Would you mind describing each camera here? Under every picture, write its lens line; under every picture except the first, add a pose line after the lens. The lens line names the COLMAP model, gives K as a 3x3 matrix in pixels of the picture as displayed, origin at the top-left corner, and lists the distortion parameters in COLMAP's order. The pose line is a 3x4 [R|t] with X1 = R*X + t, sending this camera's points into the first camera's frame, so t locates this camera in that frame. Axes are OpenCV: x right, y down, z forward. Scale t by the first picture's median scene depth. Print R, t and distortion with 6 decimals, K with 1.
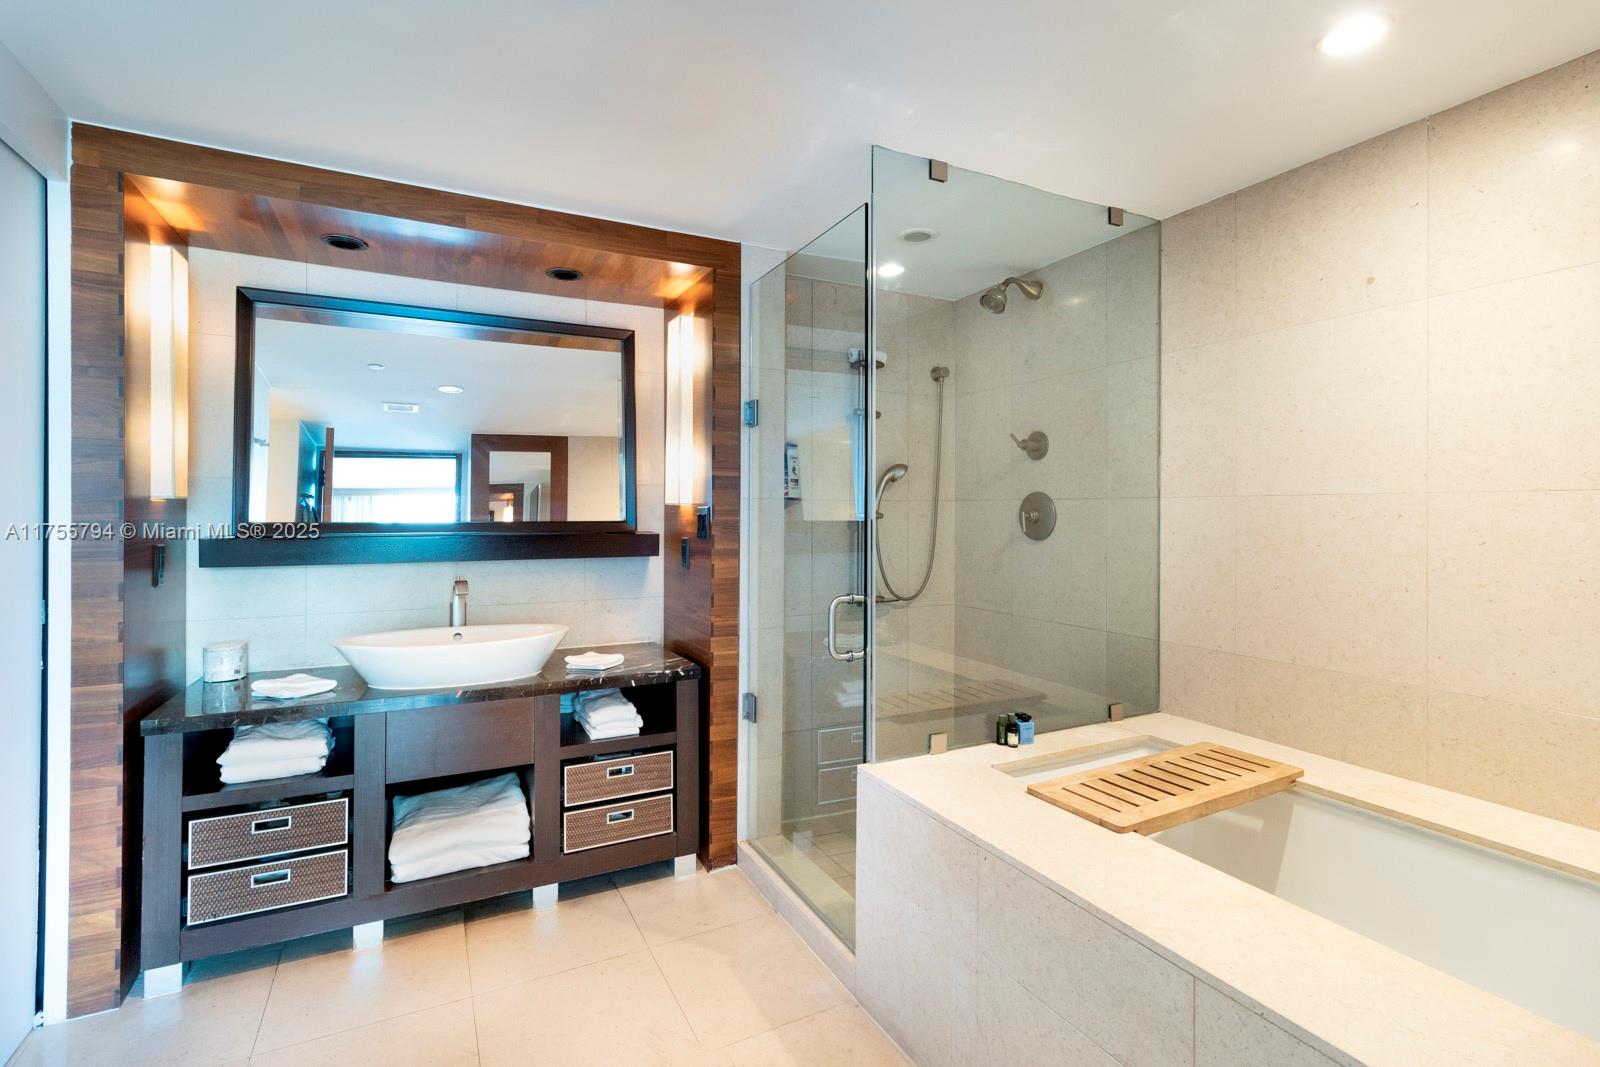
lens RADIAL K [[740.1, 0, 800.4], [0, 740.1, 502.8], [0, 0, 1]] dist [0.003246, 0.000776]
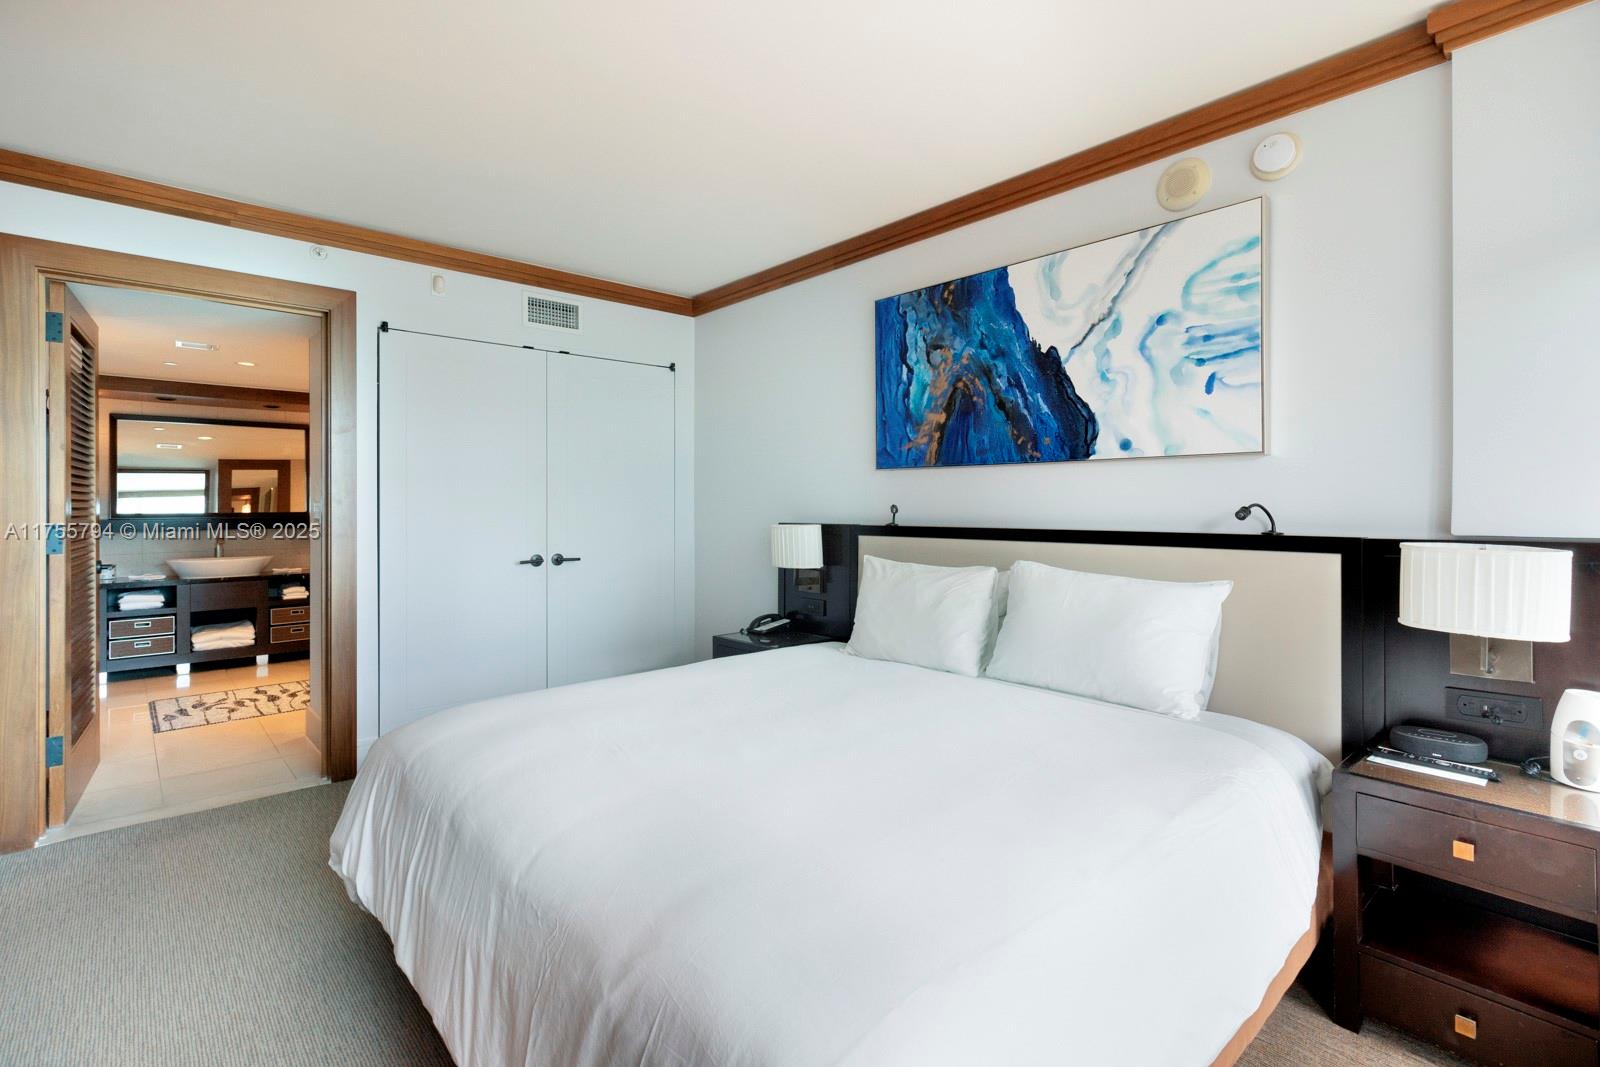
lens RADIAL K [[740.1, 0, 800.4], [0, 740.1, 502.8], [0, 0, 1]] dist [0.003246, 0.000776]
pose [[0.966290, -0.003811, 0.257429, 0.868276], [0.001033, 0.999940, 0.010926, -0.034408], [-0.257455, -0.010291, 0.966235, -2.127023]]
